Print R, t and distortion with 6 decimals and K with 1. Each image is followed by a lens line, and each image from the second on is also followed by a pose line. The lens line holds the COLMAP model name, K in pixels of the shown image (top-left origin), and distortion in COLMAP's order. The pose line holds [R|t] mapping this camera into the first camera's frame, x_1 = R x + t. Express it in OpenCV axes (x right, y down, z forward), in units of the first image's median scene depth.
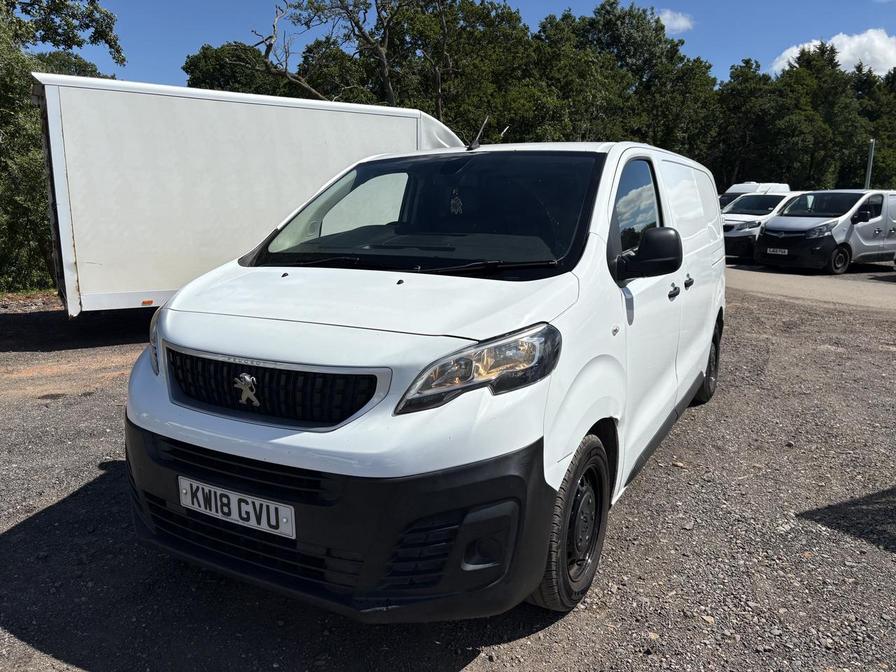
lens RADIAL K [[681.1, 0, 446.3], [0, 681.1, 339.7], [0, 0, 1]] dist [0.035153, -0.032324]
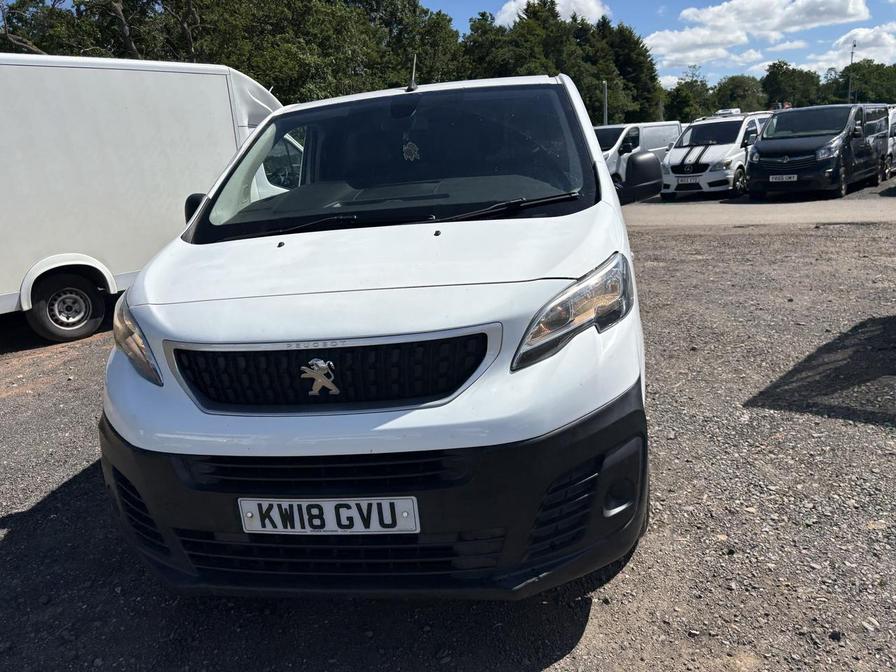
lens RADIAL K [[681.1, 0, 446.1], [0, 681.1, 330.2], [0, 0, 1]] dist [0.035153, -0.032324]
pose [[0.936061, -0.165442, 0.310515, -0.361469], [0.152896, 0.986135, 0.064501, -0.014009], [-0.316881, -0.012900, 0.948378, 0.138383]]
